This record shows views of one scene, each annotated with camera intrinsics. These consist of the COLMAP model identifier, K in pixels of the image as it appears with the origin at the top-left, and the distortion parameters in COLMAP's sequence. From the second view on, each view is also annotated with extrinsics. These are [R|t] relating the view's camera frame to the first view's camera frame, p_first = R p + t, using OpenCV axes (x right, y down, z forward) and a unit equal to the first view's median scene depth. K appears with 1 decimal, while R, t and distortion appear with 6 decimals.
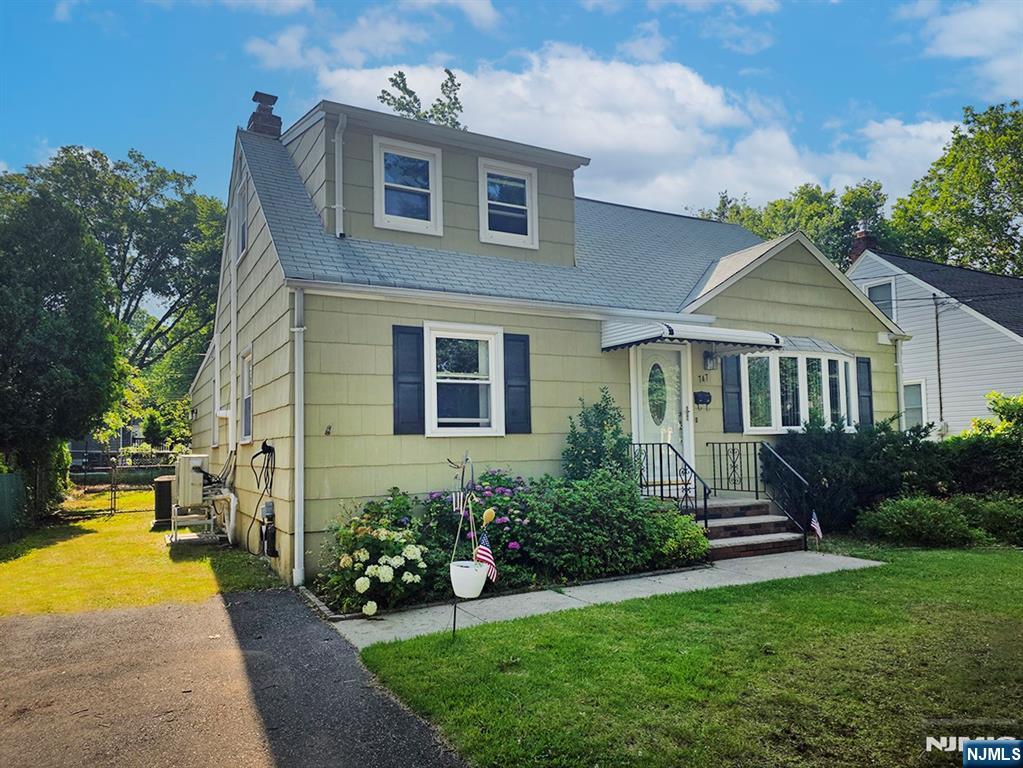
lens RADIAL K [[710.3, 0, 512.3], [0, 710.3, 391.6], [0, 0, 1]] dist [0.014108, -0.000894]
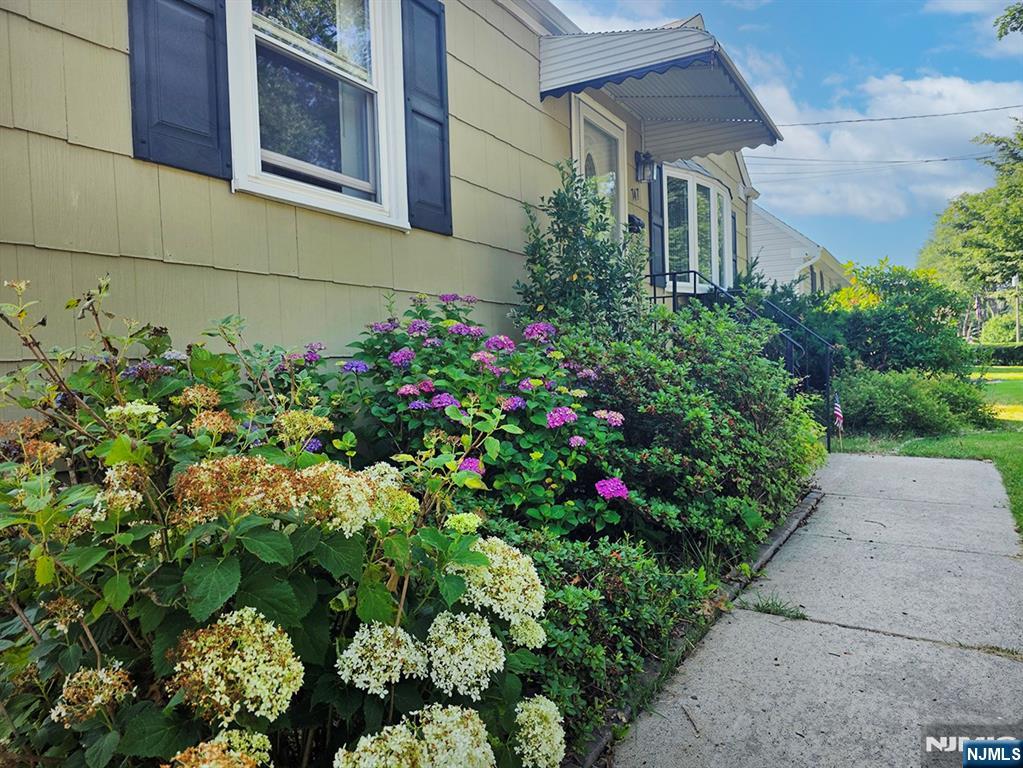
lens RADIAL K [[710.3, 0, 509.4], [0, 710.3, 385.2], [0, 0, 1]] dist [0.014108, -0.000894]
pose [[0.860934, -0.015255, 0.508488, -0.179524], [-0.031570, 0.996022, 0.083332, 0.120908], [-0.507736, -0.087796, 0.857027, 0.641291]]
